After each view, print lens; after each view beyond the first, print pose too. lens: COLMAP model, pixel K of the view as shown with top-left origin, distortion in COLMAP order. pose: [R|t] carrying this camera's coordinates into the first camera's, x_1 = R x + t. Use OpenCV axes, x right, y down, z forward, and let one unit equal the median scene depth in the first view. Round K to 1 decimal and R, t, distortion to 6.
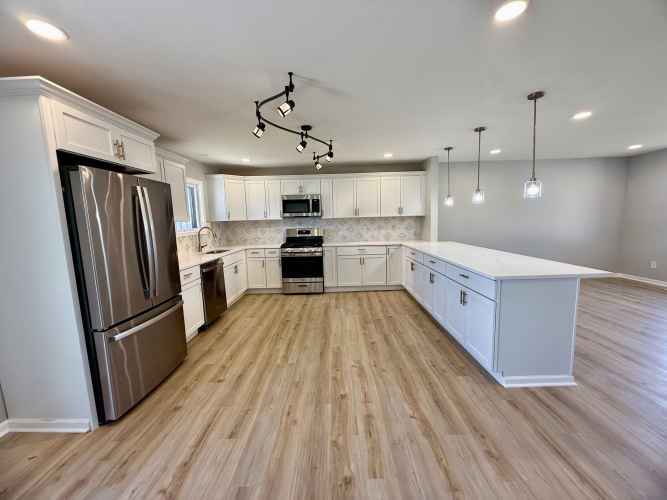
lens RADIAL K [[266.9, 0, 332.1], [0, 266.9, 250.2], [0, 0, 1]] dist [-0.002766, 0.000606]
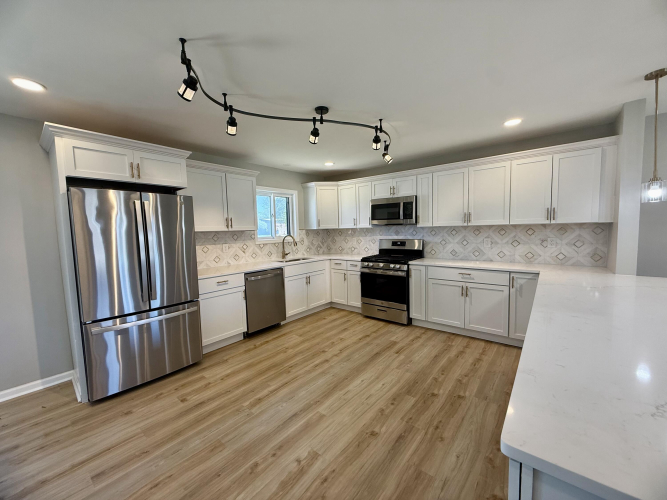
lens RADIAL K [[266.9, 0, 331.4], [0, 266.9, 249.8], [0, 0, 1]] dist [-0.002766, 0.000606]
pose [[0.777537, 0.058634, -0.626098, 0.289293], [-0.072226, 0.997381, 0.003709, -0.044585], [0.624676, 0.042337, 0.779735, 0.298149]]
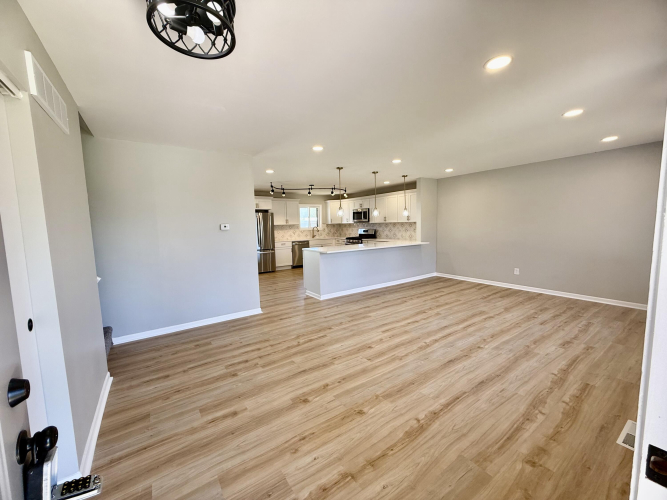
lens RADIAL K [[266.9, 0, 334.3], [0, 266.9, 248.6], [0, 0, 1]] dist [-0.002766, 0.000606]
pose [[0.580767, 0.090154, -0.809063, 1.329657], [-0.089776, 0.994880, 0.046416, -0.023679], [0.809105, 0.045678, 0.585887, -0.124141]]
